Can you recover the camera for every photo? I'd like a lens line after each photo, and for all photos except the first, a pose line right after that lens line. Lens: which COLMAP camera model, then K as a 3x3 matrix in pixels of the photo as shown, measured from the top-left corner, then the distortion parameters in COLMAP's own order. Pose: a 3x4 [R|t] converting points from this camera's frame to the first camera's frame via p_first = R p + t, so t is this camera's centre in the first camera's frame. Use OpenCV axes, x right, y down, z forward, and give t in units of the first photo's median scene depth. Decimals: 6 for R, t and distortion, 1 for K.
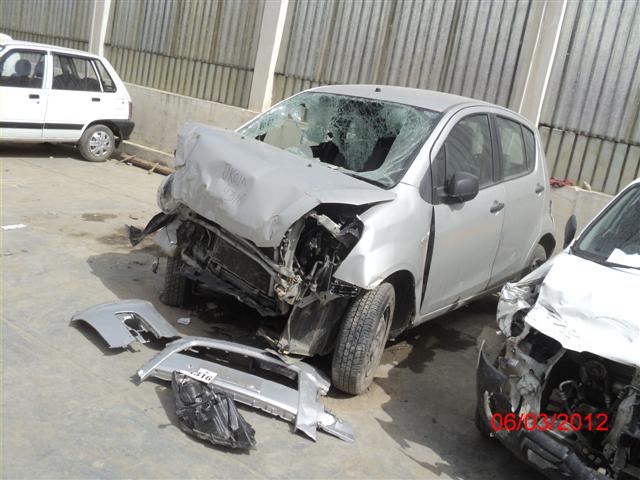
lens RADIAL K [[649.1, 0, 318.8], [0, 649.1, 224.6], [0, 0, 1]] dist [-0.186181, 0.205381]
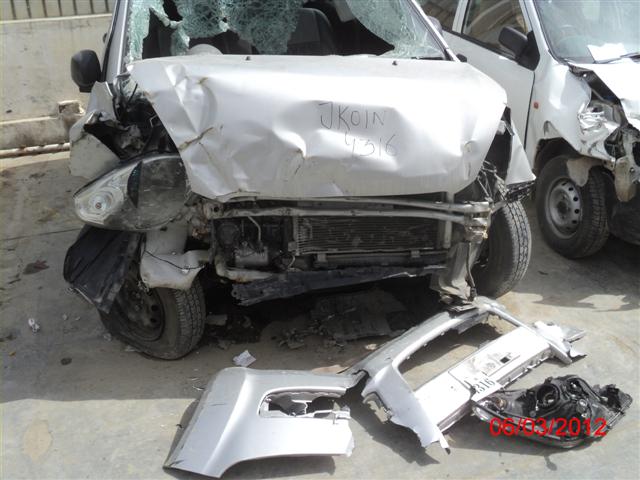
lens RADIAL K [[649.1, 0, 318.8], [0, 649.1, 224.6], [0, 0, 1]] dist [-0.186181, 0.205381]
pose [[0.604251, -0.489448, 0.628746, -0.621393], [0.301393, 0.870865, 0.388274, -0.246335], [-0.737593, -0.045115, 0.673737, 0.615613]]
